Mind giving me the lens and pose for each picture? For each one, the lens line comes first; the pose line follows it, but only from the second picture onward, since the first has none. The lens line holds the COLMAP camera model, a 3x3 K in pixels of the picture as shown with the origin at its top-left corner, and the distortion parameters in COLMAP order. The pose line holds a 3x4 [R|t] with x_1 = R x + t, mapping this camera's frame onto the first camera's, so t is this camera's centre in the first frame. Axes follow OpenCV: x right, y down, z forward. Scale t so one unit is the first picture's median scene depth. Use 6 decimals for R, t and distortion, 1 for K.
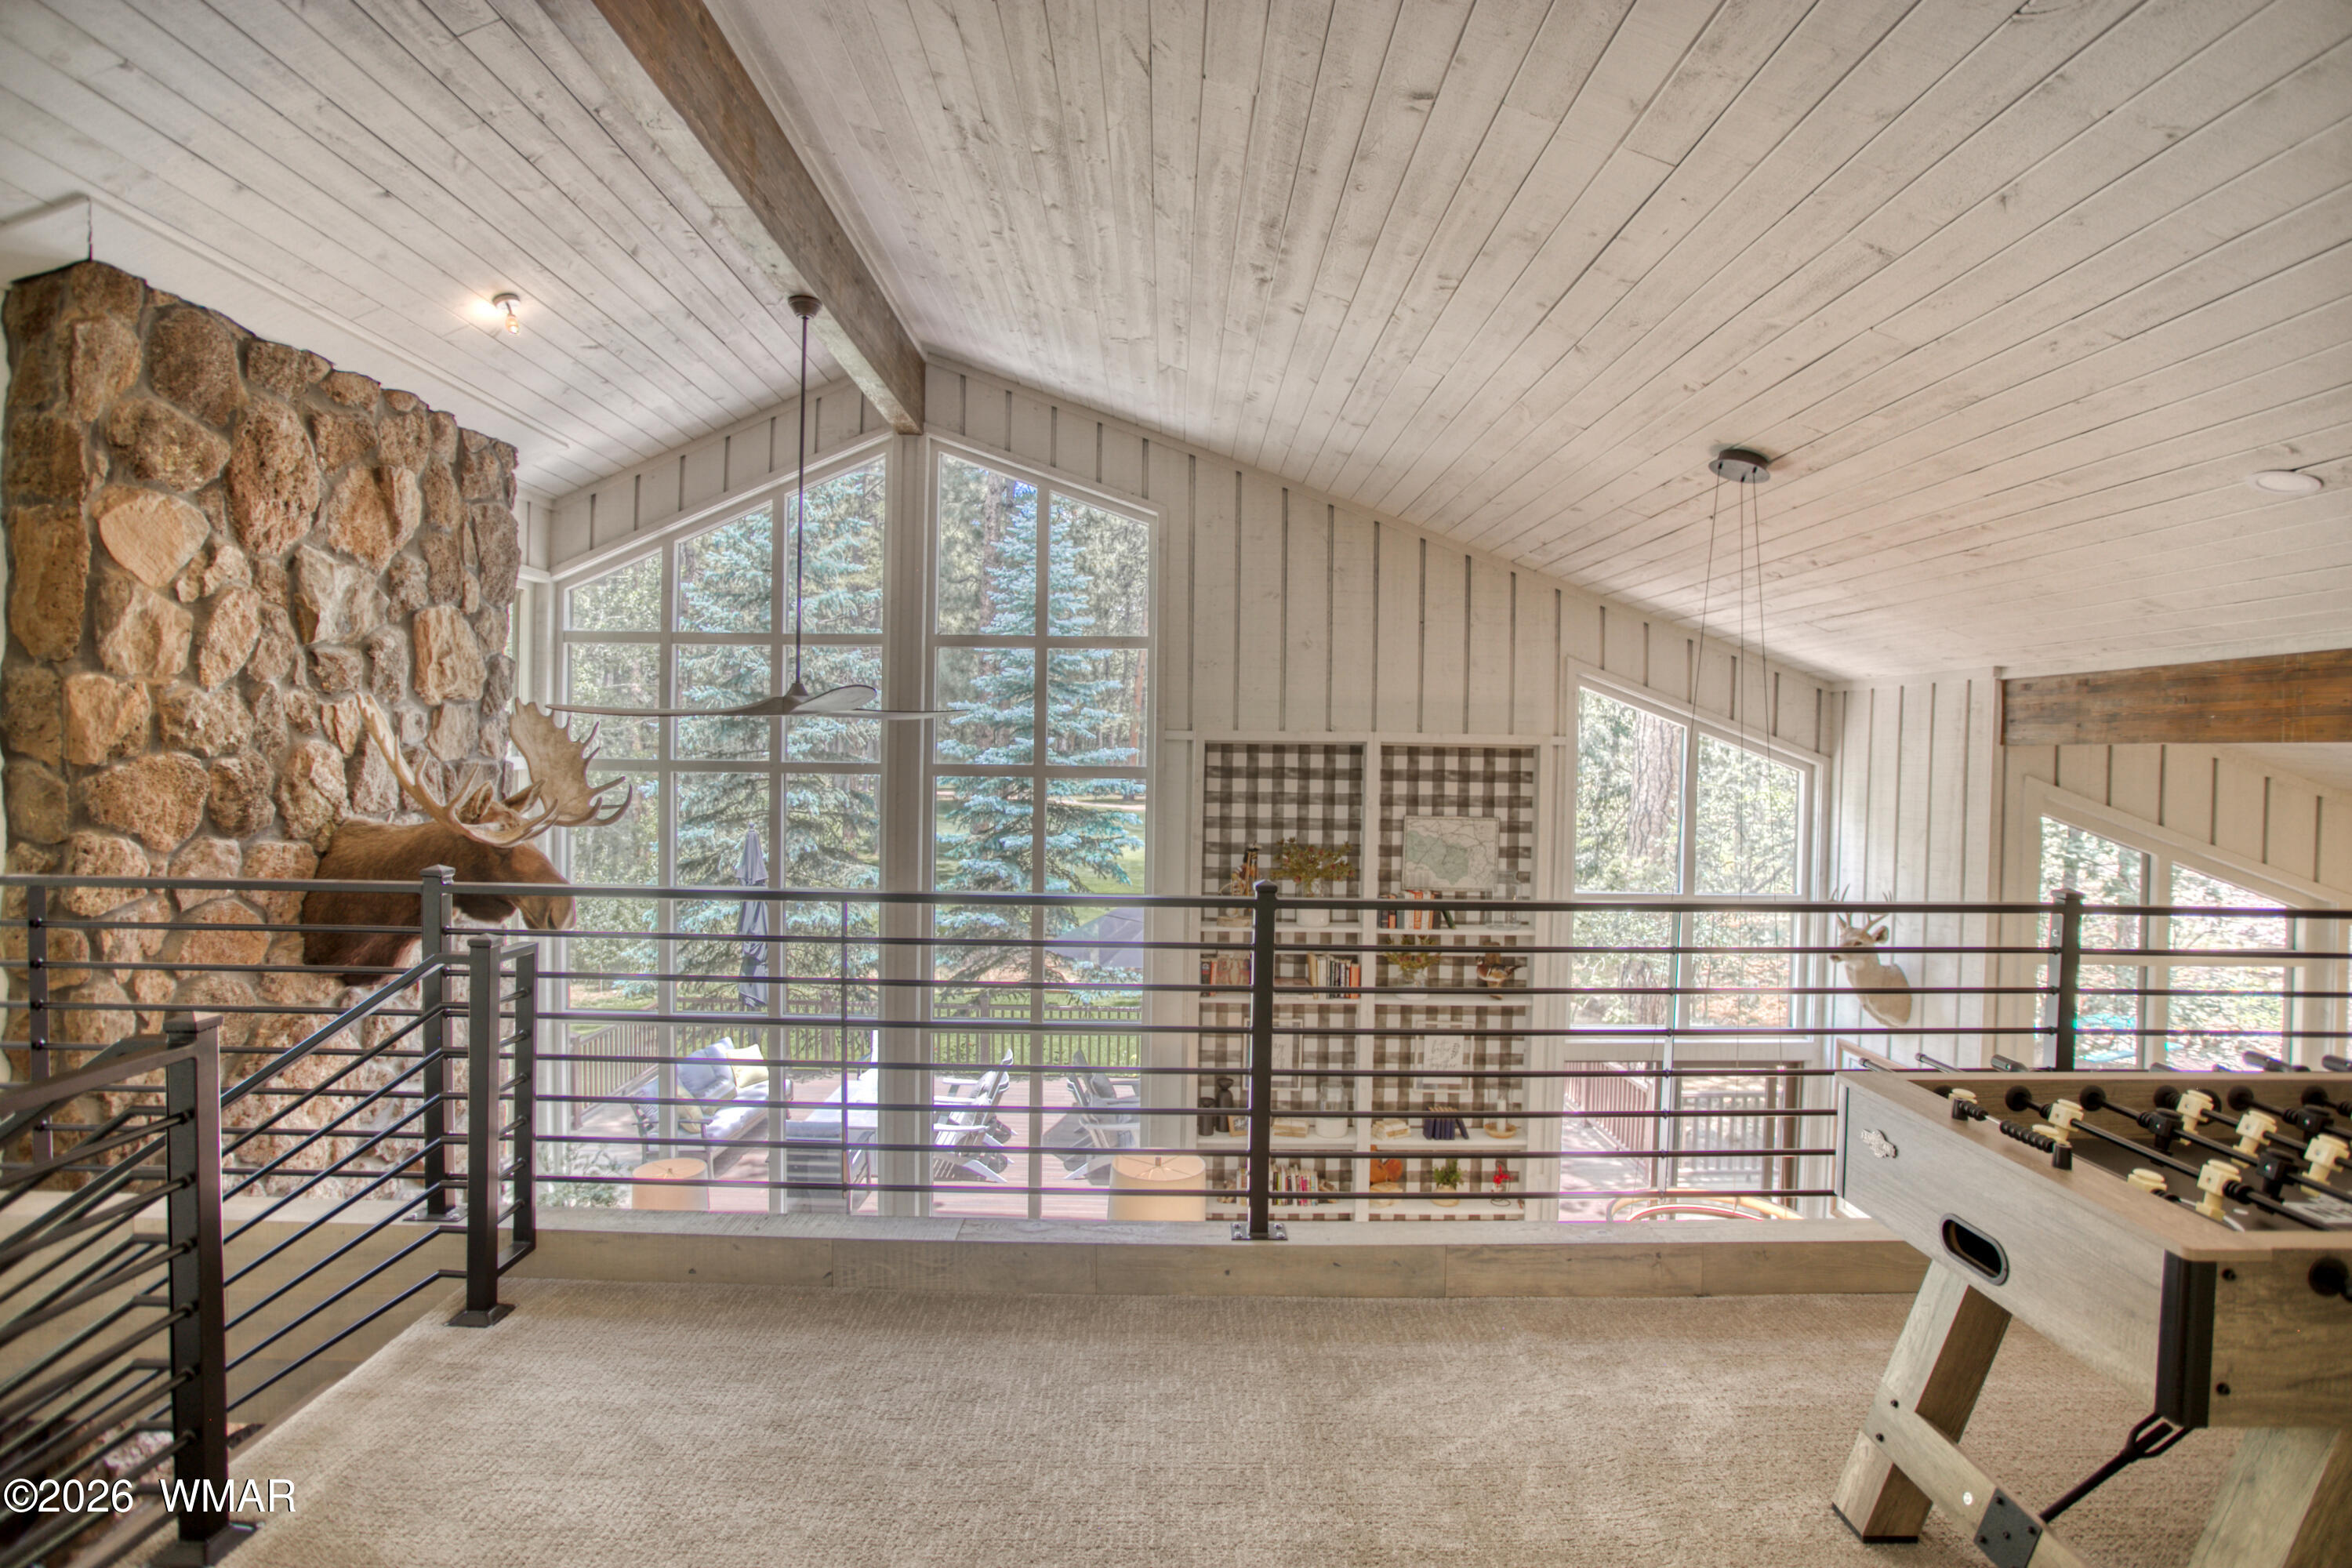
lens RADIAL K [[1151.4, 0, 1183.5], [0, 1151.4, 779.0], [0, 0, 1]] dist [-0.084790, 0.037015]
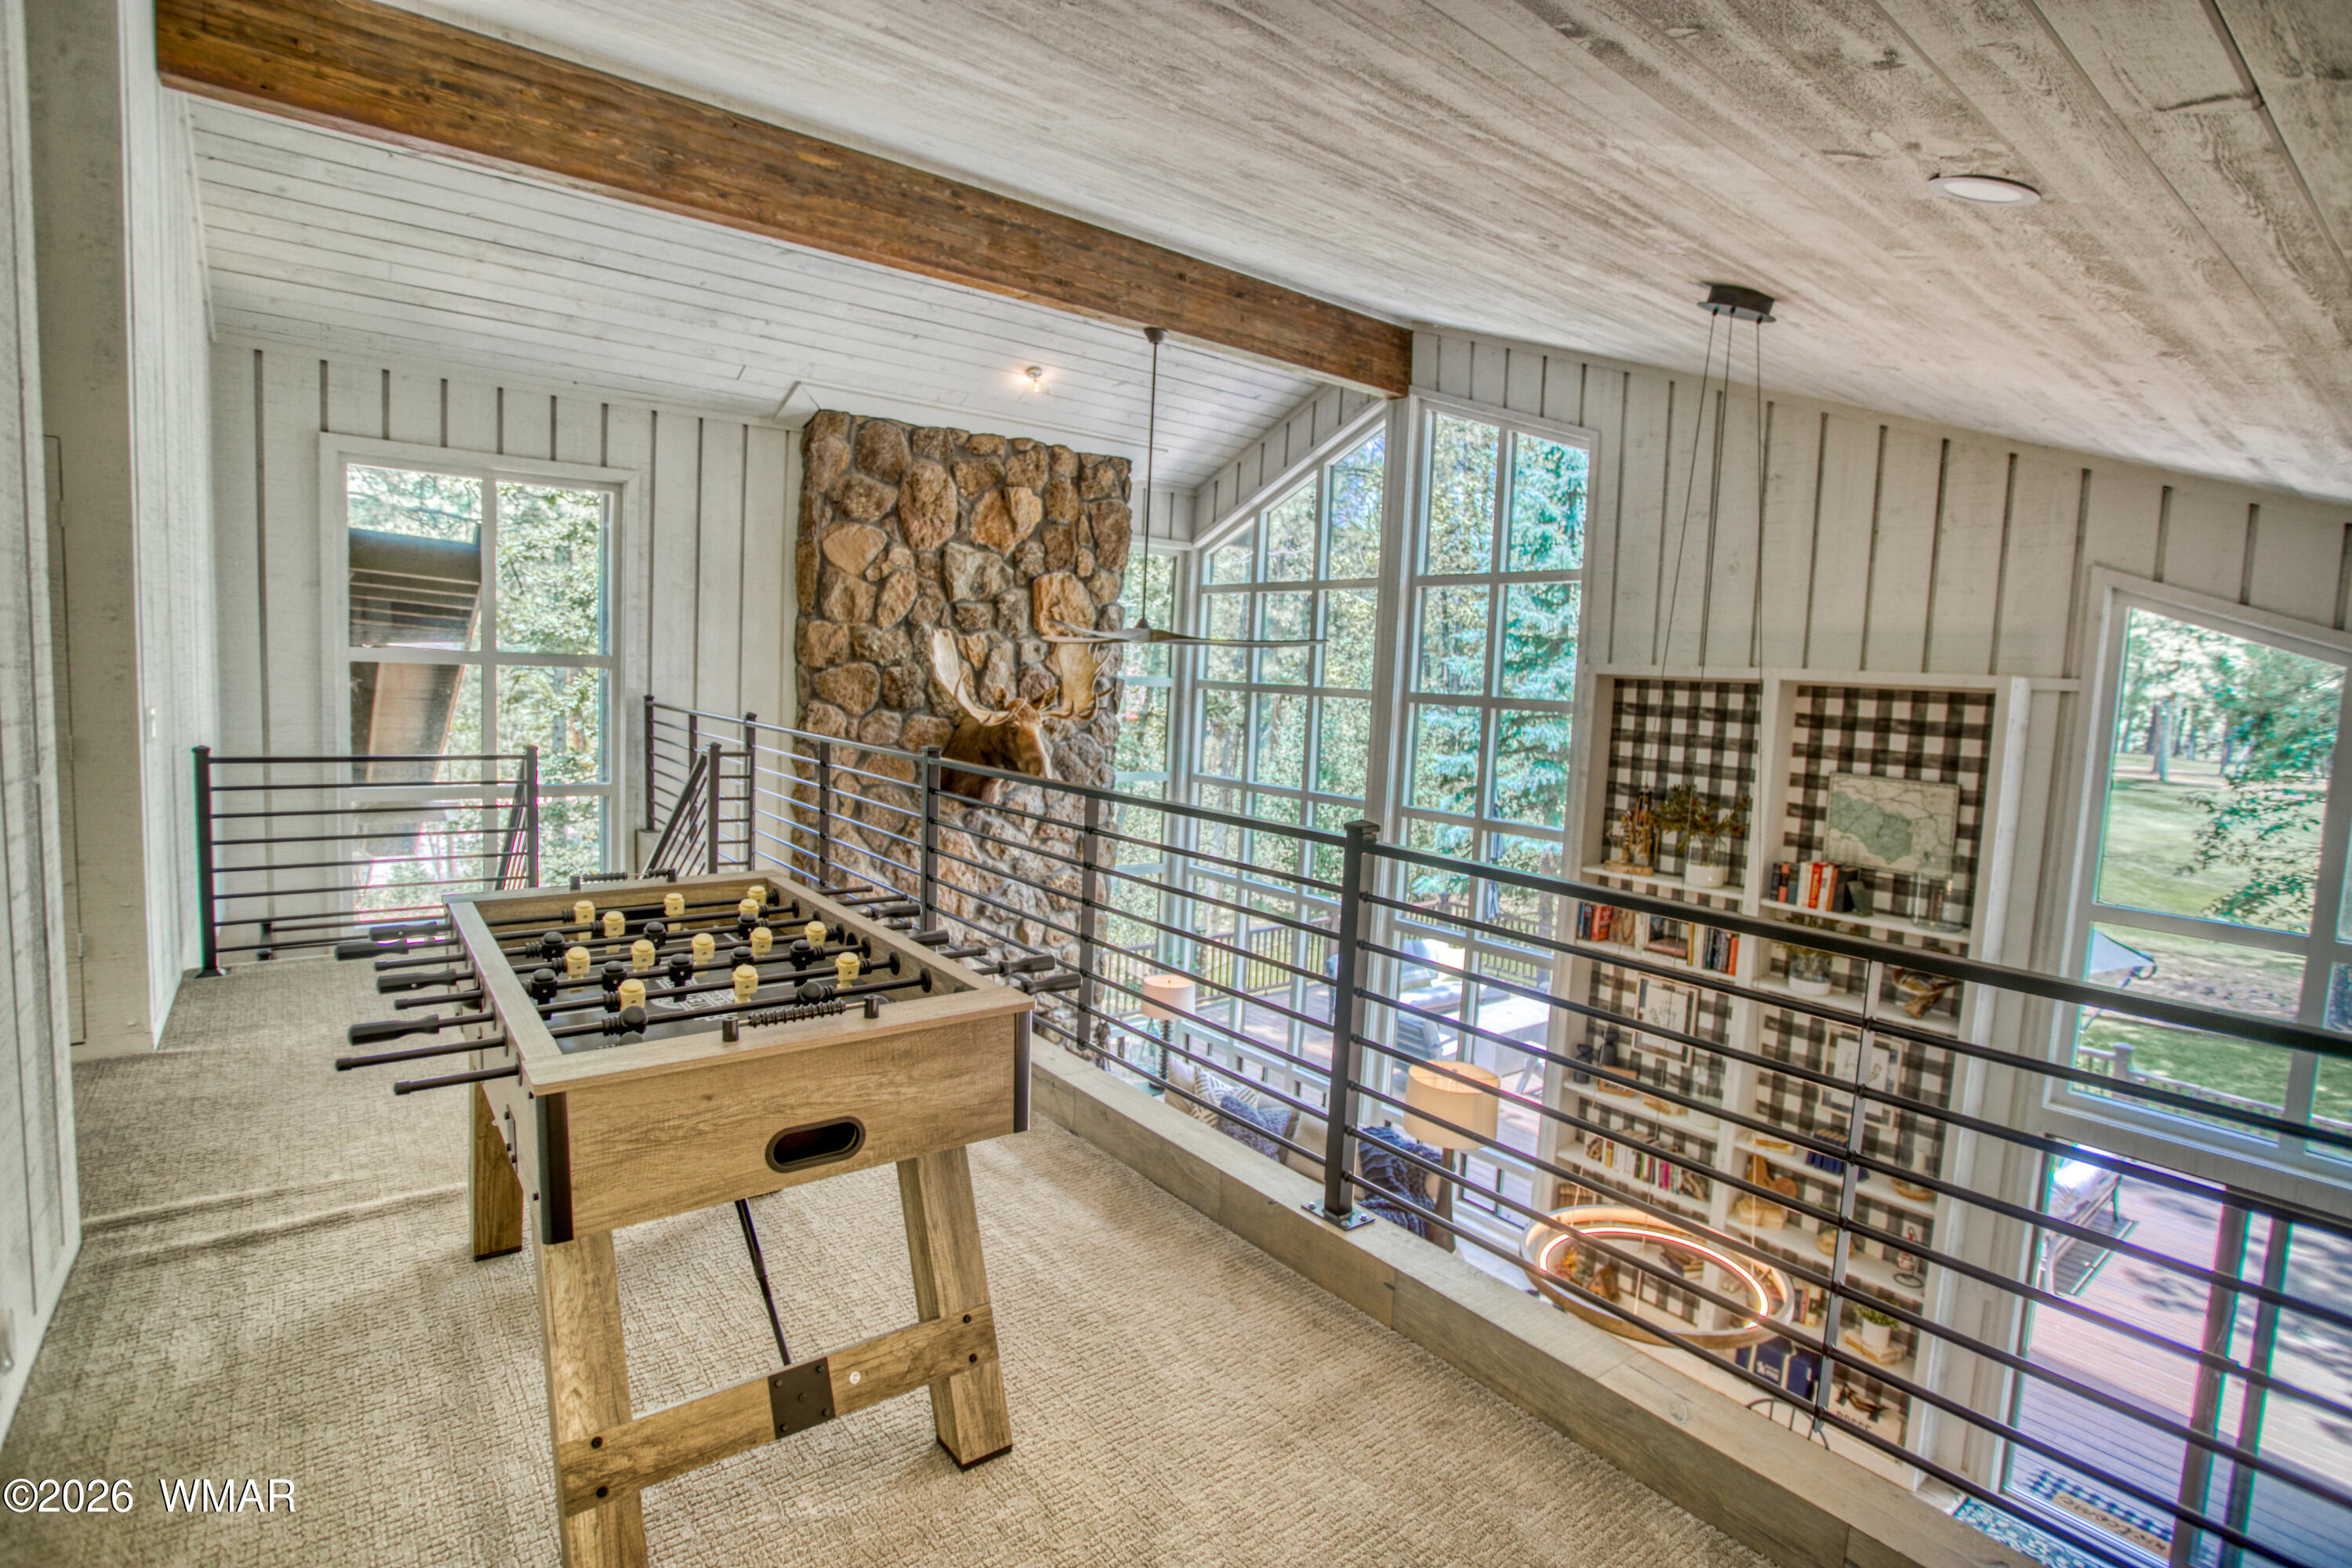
lens RADIAL K [[1151.4, 0, 1183.5], [0, 1151.4, 779.0], [0, 0, 1]] dist [-0.084790, 0.037015]
pose [[0.605027, 0.086317, -0.791512, 0.760040], [-0.052481, 0.996268, 0.068530, 0.008842], [0.794473, 0.000077, 0.607299, 0.200852]]
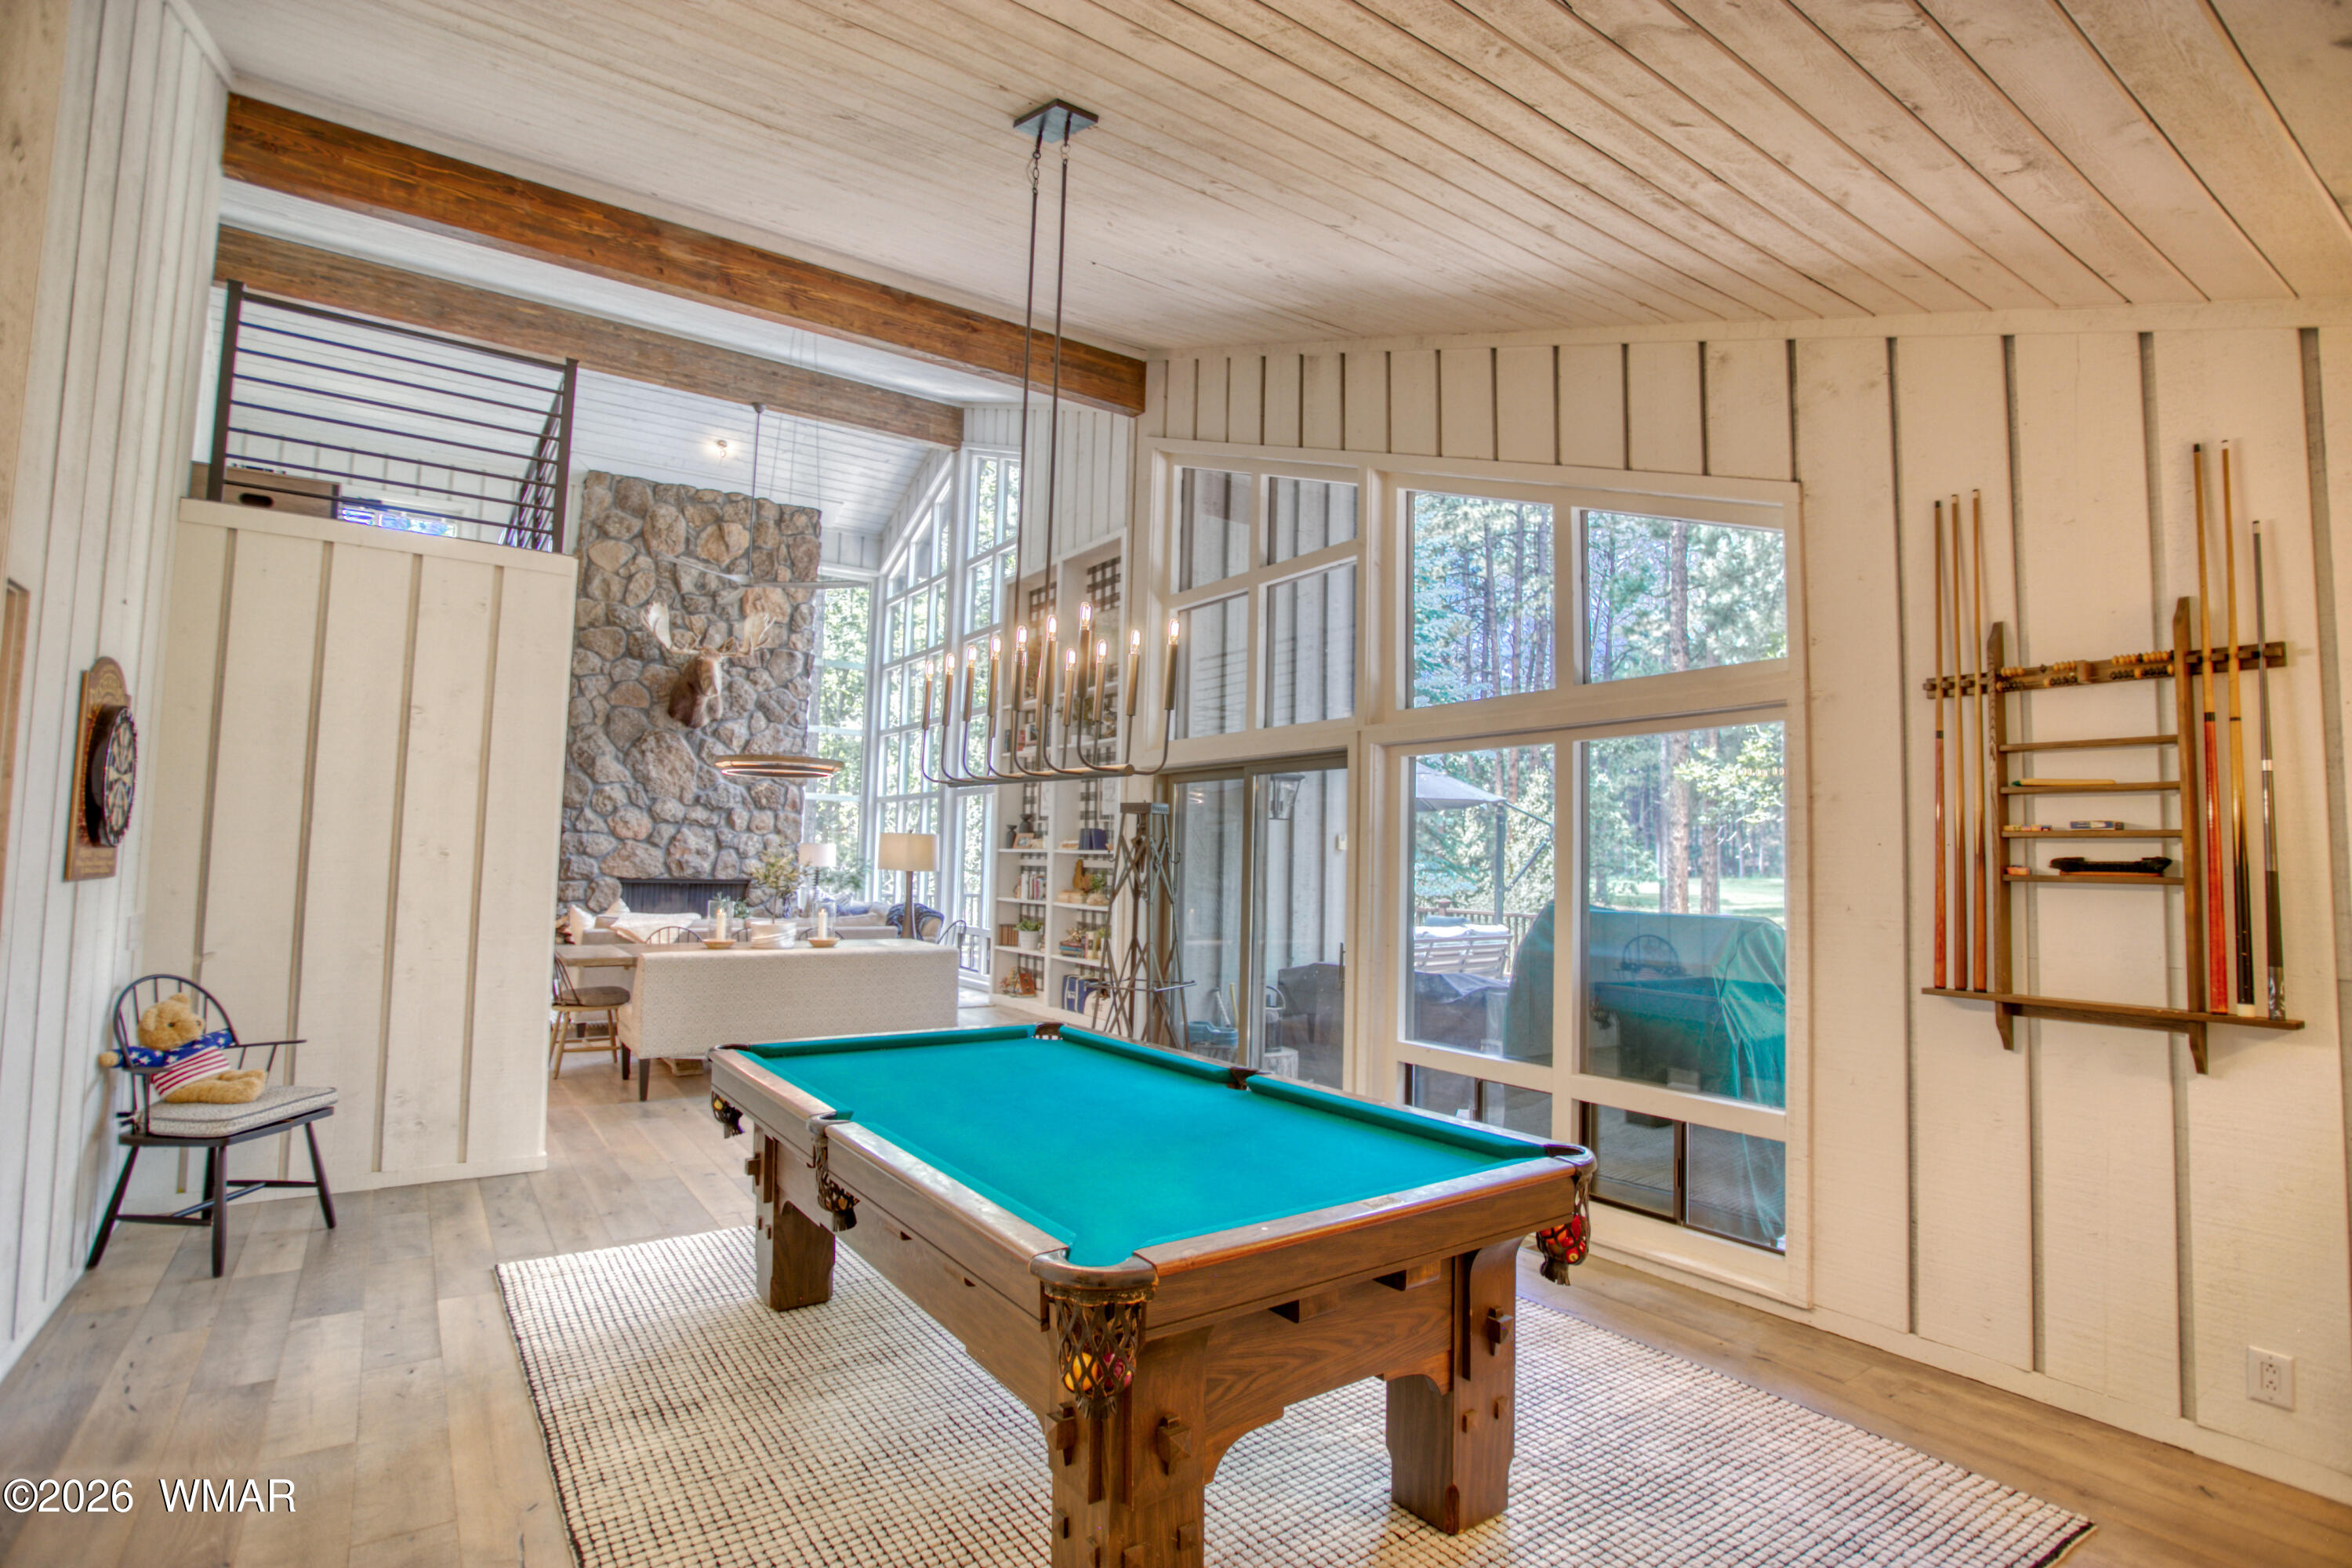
lens RADIAL K [[1151.4, 0, 1183.5], [0, 1151.4, 779.0], [0, 0, 1]] dist [-0.084790, 0.037015]
pose [[0.562565, -0.062297, -0.824403, 1.871683], [-0.031340, 0.994833, -0.096563, 0.488213], [0.826159, 0.080160, 0.557706, 0.481807]]
